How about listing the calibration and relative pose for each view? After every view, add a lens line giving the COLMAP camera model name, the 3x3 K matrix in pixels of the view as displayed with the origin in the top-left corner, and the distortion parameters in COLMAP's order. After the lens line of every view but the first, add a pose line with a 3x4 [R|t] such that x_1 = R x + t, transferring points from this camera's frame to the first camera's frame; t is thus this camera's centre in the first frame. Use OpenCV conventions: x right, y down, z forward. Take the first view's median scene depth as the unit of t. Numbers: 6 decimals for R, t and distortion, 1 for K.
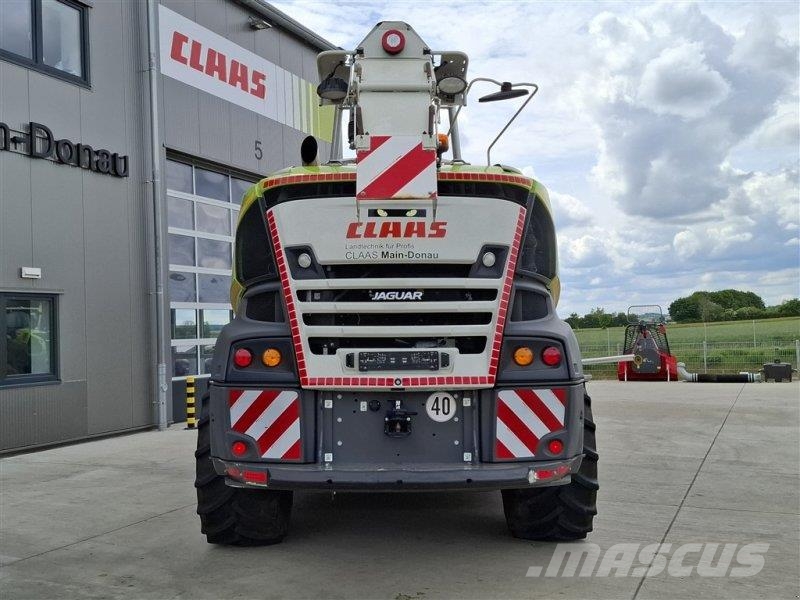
lens RADIAL K [[827.4, 0, 390.5], [0, 827.4, 299.2], [0, 0, 1]] dist [0.163702, -0.286846]
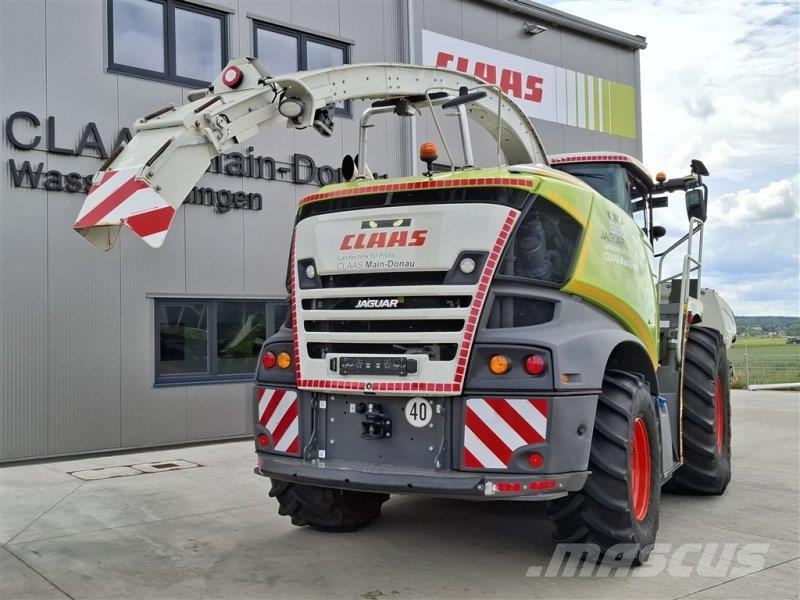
lens RADIAL K [[827.2, 0, 400.1], [0, 827.2, 302.2], [0, 0, 1]] dist [0.167076, -0.294015]
pose [[0.890490, -0.010410, -0.454883, 0.502089], [0.012088, 0.999927, 0.000780, -0.006327], [0.454842, -0.006193, 0.890551, 0.084446]]
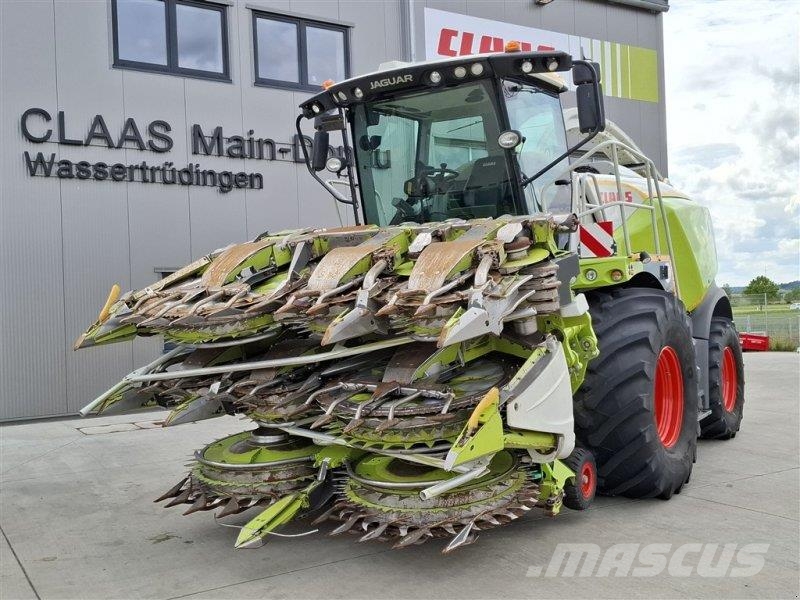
lens RADIAL K [[829.7, 0, 409.4], [0, 829.7, 299.6], [0, 0, 1]] dist [0.143469, -0.234931]
pose [[0.834627, -0.006467, -0.550778, 0.870889], [0.030908, 0.998905, 0.035107, -0.008358], [0.549948, -0.046325, 0.833913, 0.117606]]
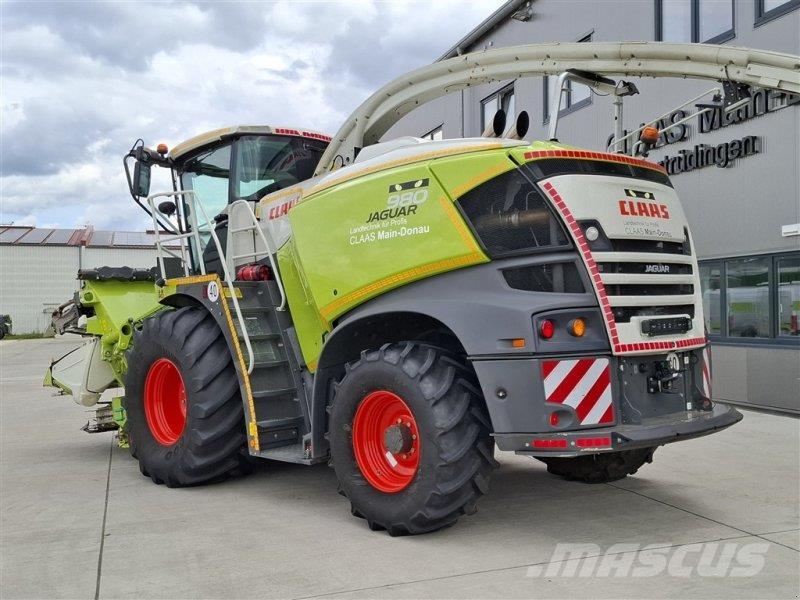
lens RADIAL K [[833.5, 0, 402.7], [0, 833.5, 308.7], [0, 0, 1]] dist [0.162983, -0.306397]
pose [[0.731009, -0.013305, 0.682238, -1.010219], [0.001247, 0.999834, 0.018162, 0.028273], [-0.682367, -0.012426, 0.730904, 0.394838]]
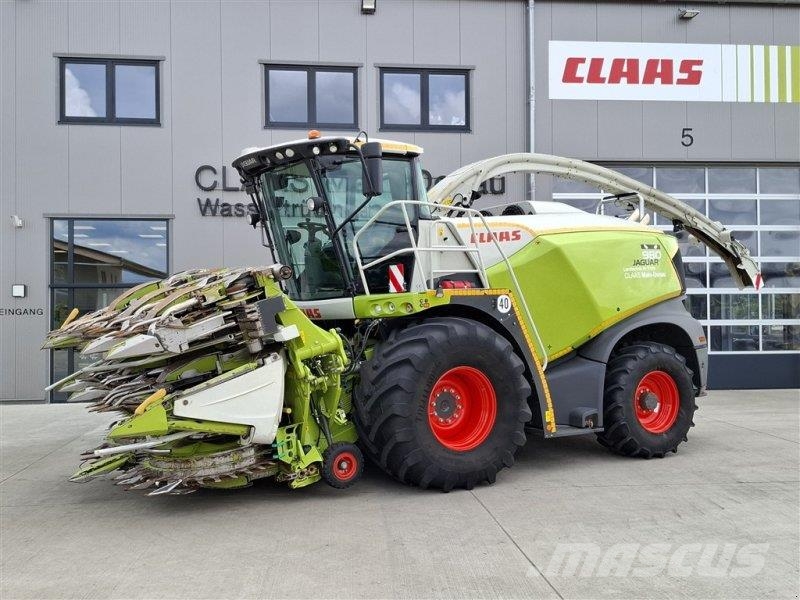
lens RADIAL K [[829.9, 0, 403.3], [0, 829.9, 300.8], [0, 0, 1]] dist [0.156190, -0.295898]
pose [[0.517353, 0.007667, -0.855738, 1.757004], [0.025366, 0.999383, 0.024289, -0.041214], [0.855396, -0.034272, 0.516840, 0.525617]]
